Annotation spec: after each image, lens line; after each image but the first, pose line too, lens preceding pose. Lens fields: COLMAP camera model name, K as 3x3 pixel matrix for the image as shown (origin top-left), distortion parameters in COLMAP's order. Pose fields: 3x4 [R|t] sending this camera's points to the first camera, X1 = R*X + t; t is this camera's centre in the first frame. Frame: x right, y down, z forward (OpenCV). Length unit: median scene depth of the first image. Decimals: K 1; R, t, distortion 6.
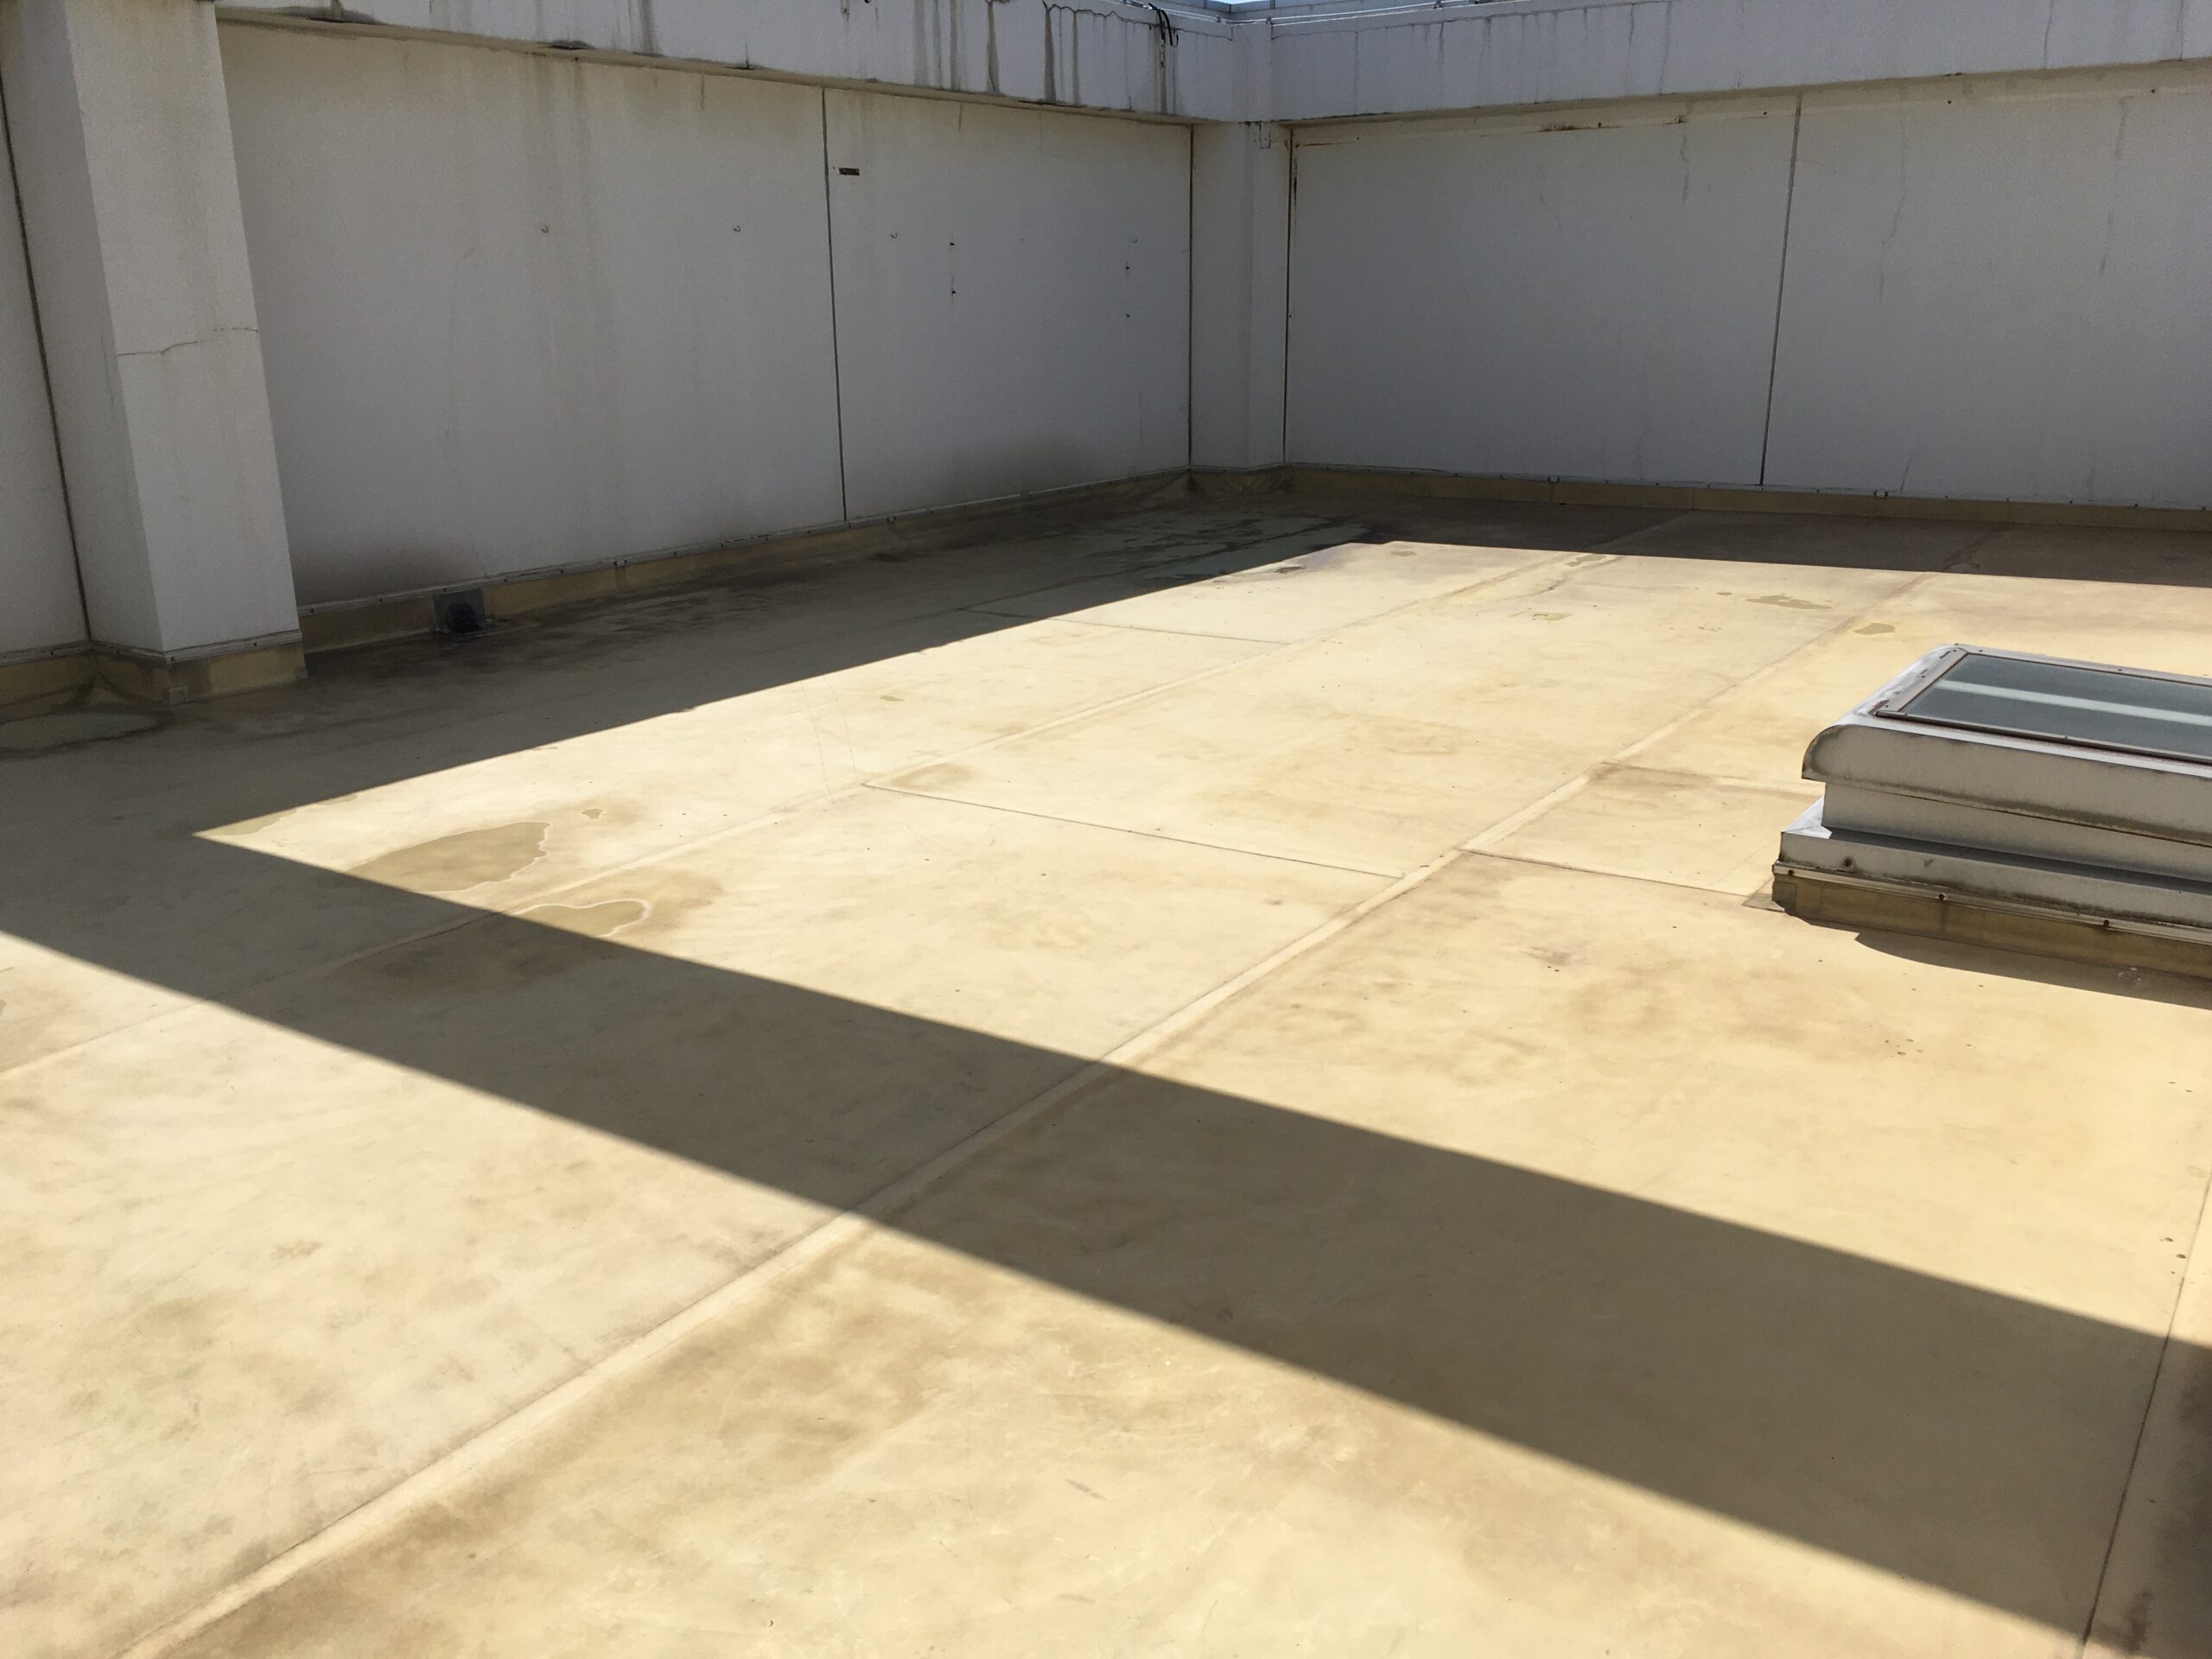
lens RADIAL K [[1873.1, 0, 1097.1], [0, 1873.1, 851.2], [0, 0, 1]] dist [0.066129, -0.099490]
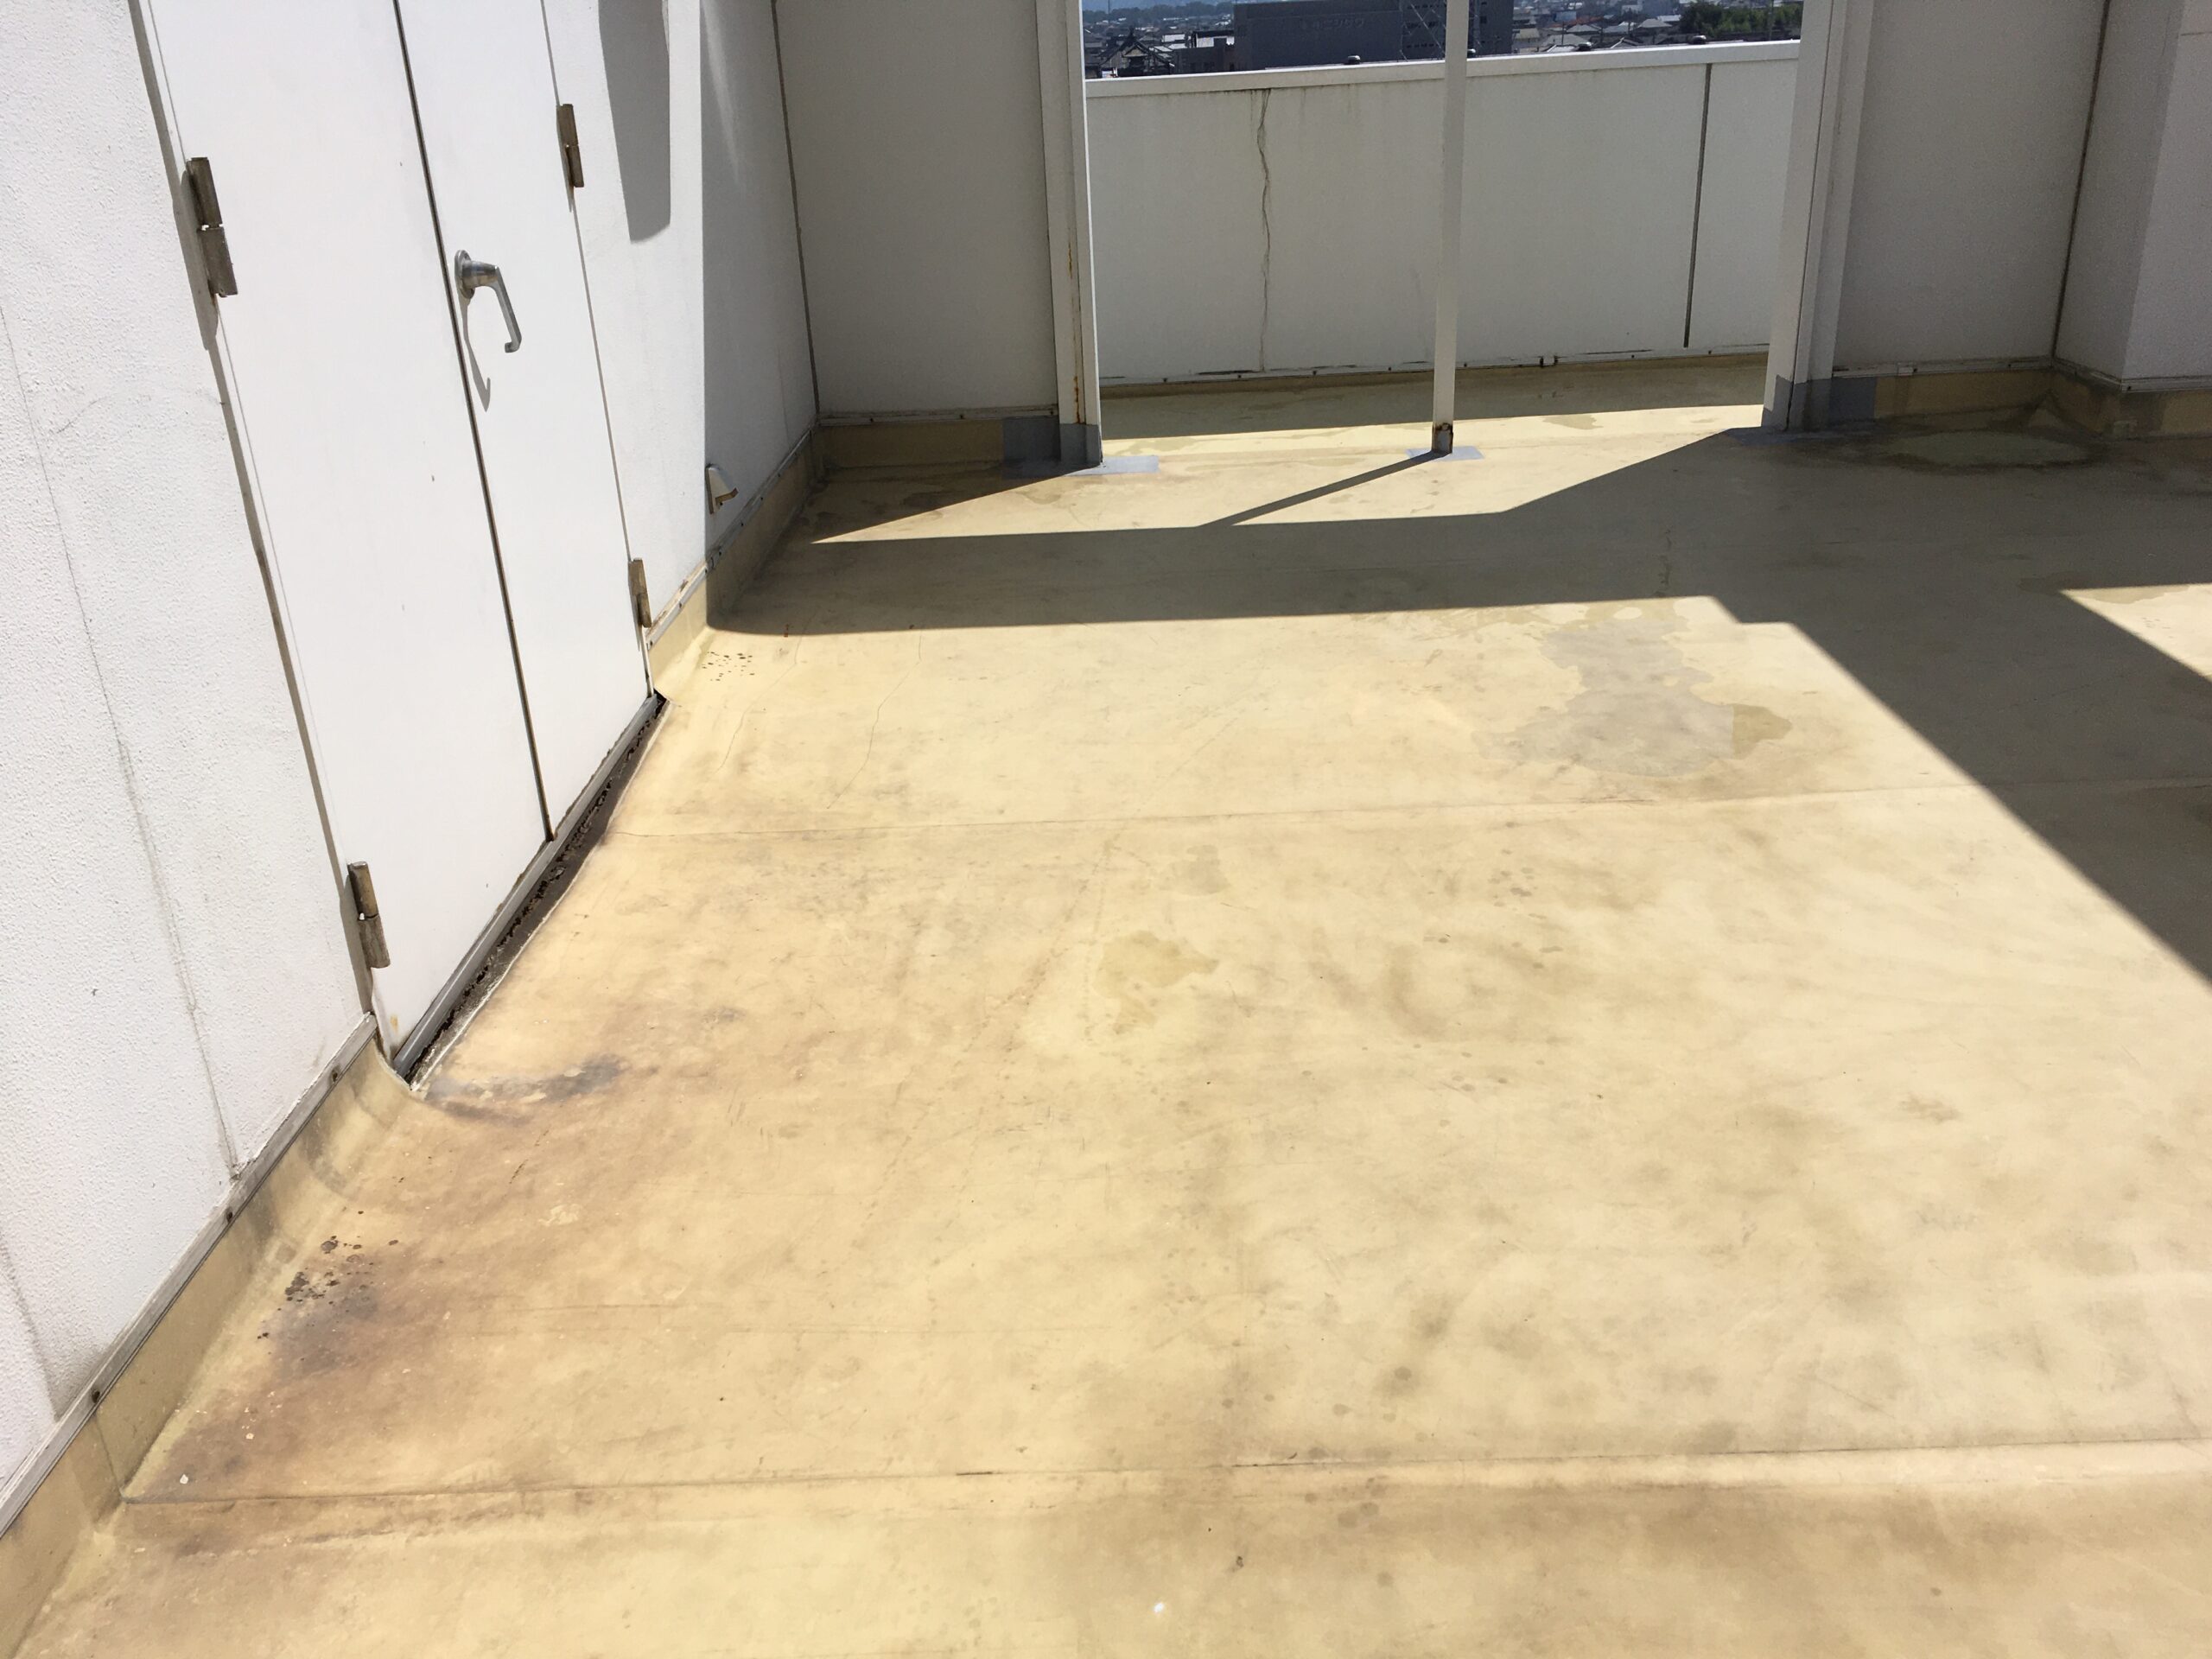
lens RADIAL K [[1873.1, 0, 1097.1], [0, 1873.1, 851.2], [0, 0, 1]] dist [0.066129, -0.099490]
pose [[0.558481, 0.316925, -0.766588, -0.011413], [-0.200476, 0.948310, 0.246002, -0.037133], [0.804928, 0.016295, 0.593149, 0.180457]]
